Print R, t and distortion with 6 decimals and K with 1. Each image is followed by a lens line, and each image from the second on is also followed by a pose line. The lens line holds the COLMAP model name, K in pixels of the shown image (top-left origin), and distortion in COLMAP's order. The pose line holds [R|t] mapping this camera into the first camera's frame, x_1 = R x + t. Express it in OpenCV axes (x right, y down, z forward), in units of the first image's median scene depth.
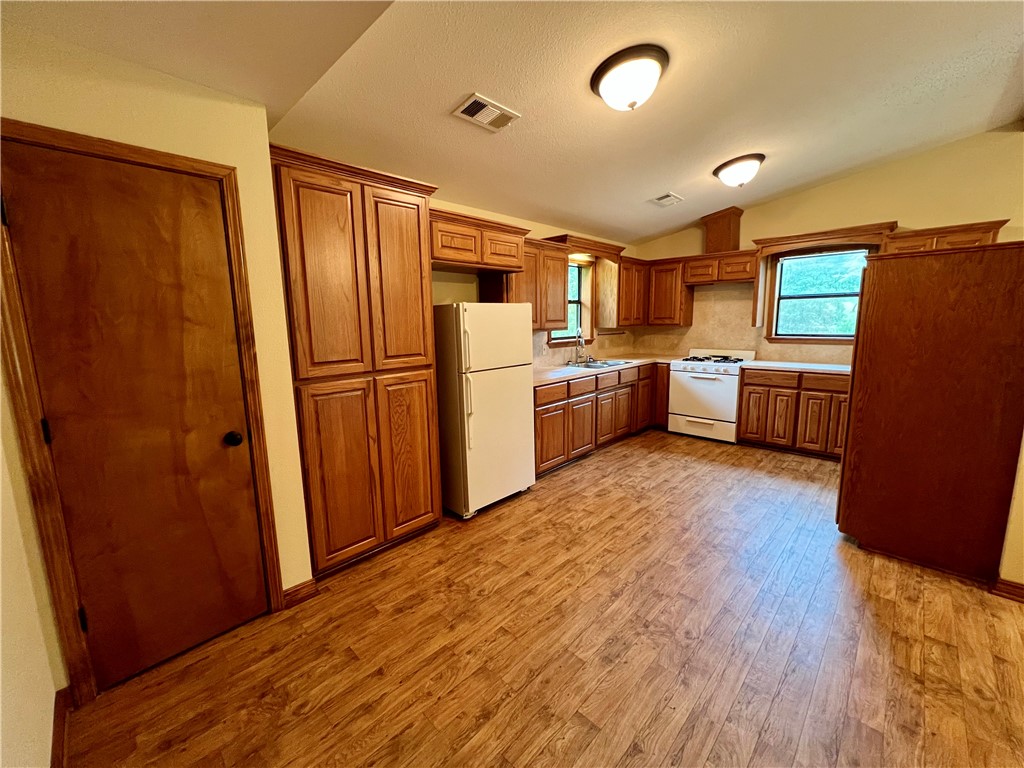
lens RADIAL K [[408.3, 0, 512.0], [0, 408.3, 384.0], [0, 0, 1]] dist [-0.001705, 0.000129]
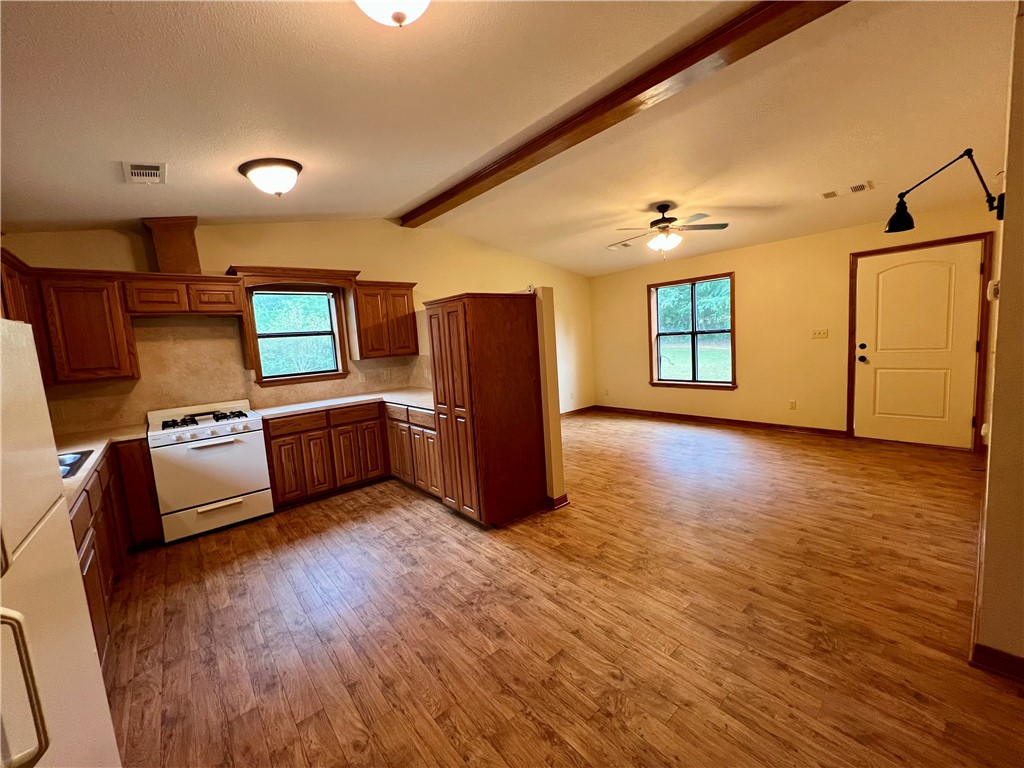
lens RADIAL K [[408.3, 0, 512.0], [0, 408.3, 384.0], [0, 0, 1]] dist [-0.001705, 0.000129]
pose [[0.103332, -0.100024, 0.989605, -0.185156], [0.220641, 0.972448, 0.075251, -0.061884], [-0.969866, 0.210571, 0.122555, 0.420312]]
